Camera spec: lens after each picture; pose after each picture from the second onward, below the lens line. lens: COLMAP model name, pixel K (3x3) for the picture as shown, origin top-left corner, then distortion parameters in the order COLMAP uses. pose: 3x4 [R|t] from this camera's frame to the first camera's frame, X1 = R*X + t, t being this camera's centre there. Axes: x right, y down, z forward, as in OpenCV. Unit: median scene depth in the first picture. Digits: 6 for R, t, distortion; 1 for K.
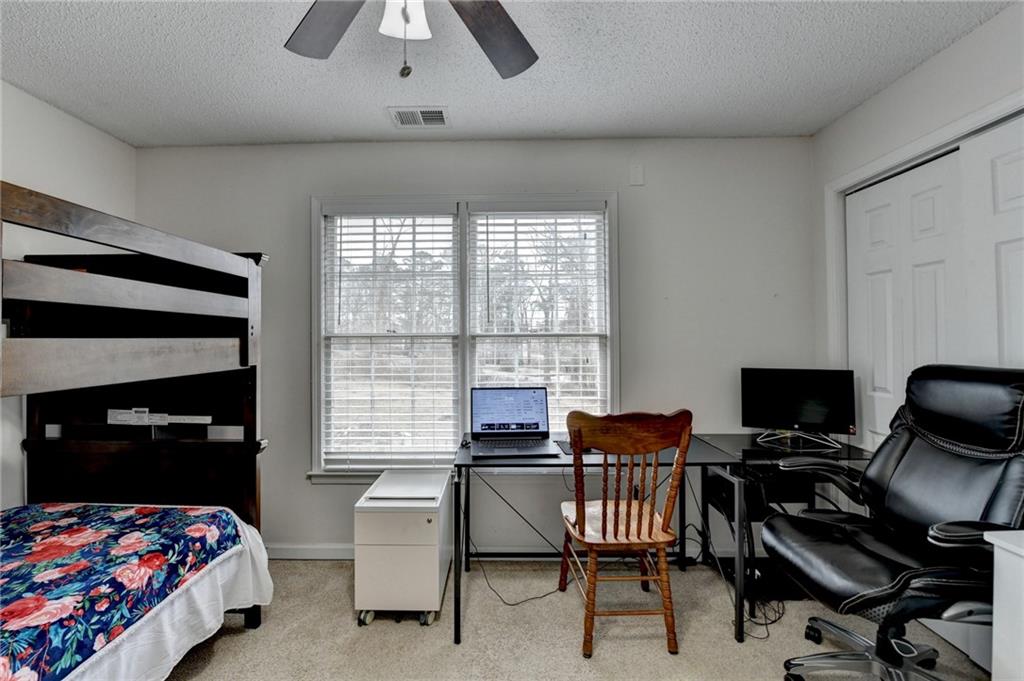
lens RADIAL K [[411.3, 0, 493.2], [0, 411.3, 334.5], [0, 0, 1]] dist [-0.012995, -0.002992]
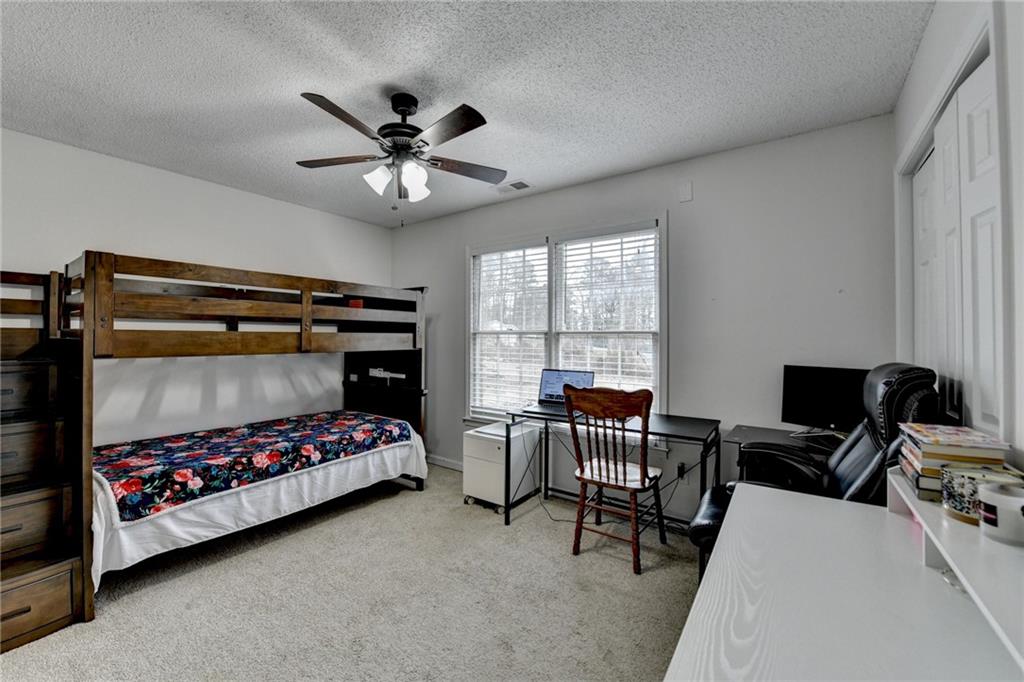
lens RADIAL K [[411.3, 0, 493.2], [0, 411.3, 335.0], [0, 0, 1]] dist [-0.012995, -0.002992]
pose [[0.814957, 0.006917, -0.579480, 0.759814], [-0.002087, 0.999957, 0.009002, -0.001076], [0.579518, -0.006127, 0.814937, -0.321486]]
